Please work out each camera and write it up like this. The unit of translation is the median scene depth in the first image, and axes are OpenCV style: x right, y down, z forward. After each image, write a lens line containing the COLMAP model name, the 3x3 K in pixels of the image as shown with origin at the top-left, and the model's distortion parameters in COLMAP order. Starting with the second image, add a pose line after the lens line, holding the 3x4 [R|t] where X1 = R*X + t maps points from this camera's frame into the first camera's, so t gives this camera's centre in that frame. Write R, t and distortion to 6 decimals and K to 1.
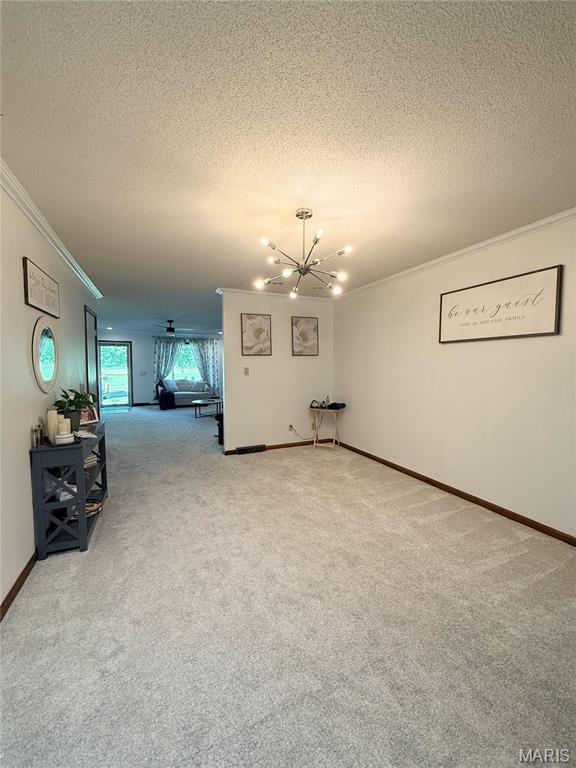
lens RADIAL K [[305.3, 0, 286.3], [0, 305.3, 381.7], [0, 0, 1]] dist [0.001019, -0.000308]
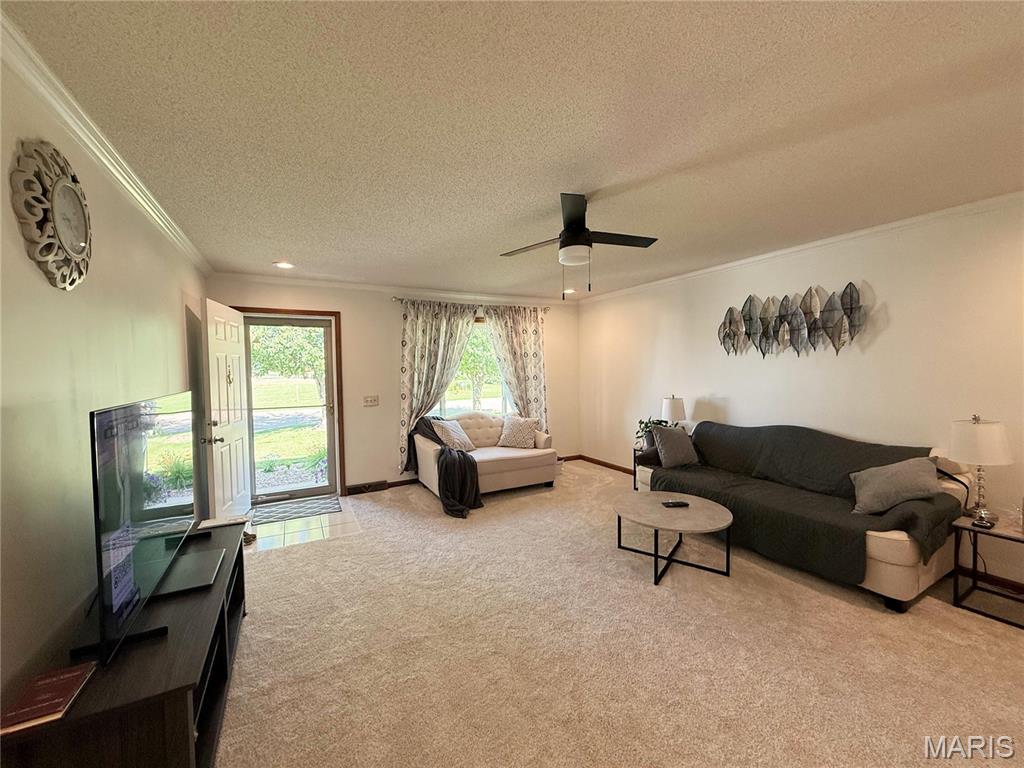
lens RADIAL K [[407.1, 0, 512.1], [0, 407.1, 383.0], [0, 0, 1]] dist [0.001019, -0.000308]
pose [[0.996954, -0.016919, 0.076136, -0.326532], [0.018125, 0.999720, -0.015186, -0.036869], [-0.075858, 0.016519, 0.996982, 0.487221]]
